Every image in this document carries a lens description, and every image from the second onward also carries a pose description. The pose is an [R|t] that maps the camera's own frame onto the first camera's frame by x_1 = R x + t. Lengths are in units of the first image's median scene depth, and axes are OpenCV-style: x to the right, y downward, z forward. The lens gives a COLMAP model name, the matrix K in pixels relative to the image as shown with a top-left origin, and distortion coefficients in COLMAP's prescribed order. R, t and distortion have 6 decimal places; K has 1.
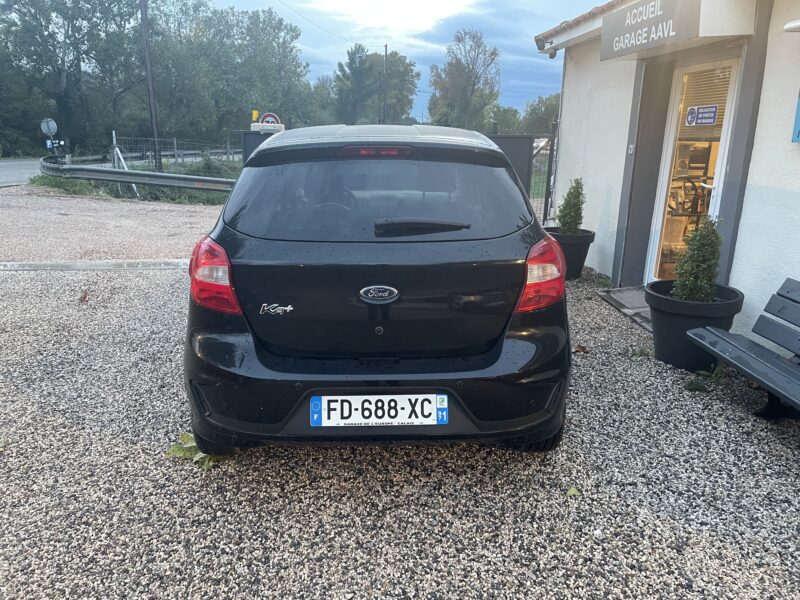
lens RADIAL K [[603.3, 0, 392.3], [0, 603.3, 297.9], [0, 0, 1]] dist [0.081701, -0.095484]
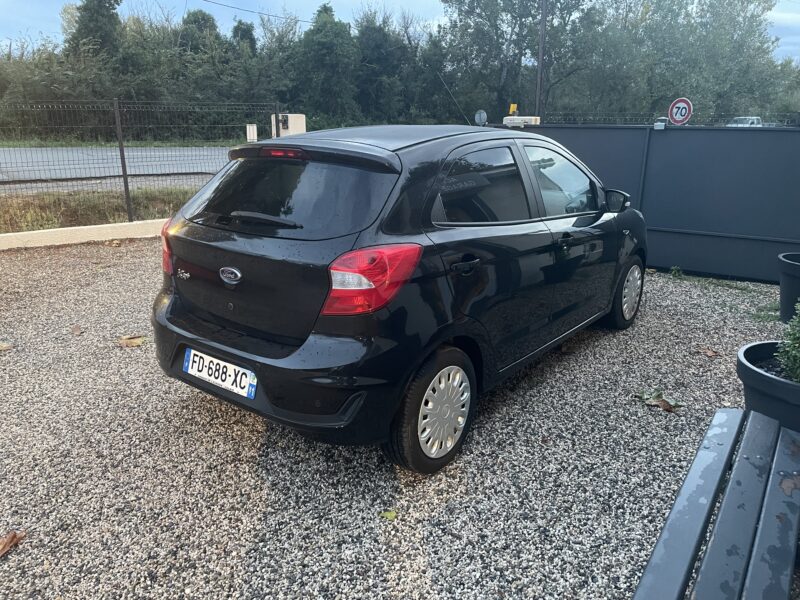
lens RADIAL K [[603.3, 0, 392.8], [0, 603.3, 297.8], [0, 0, 1]] dist [0.081701, -0.095484]
pose [[0.769278, 0.178372, -0.613510, 0.874580], [-0.166003, 0.983062, 0.077665, -0.098341], [0.616972, 0.042098, 0.785859, 0.251055]]
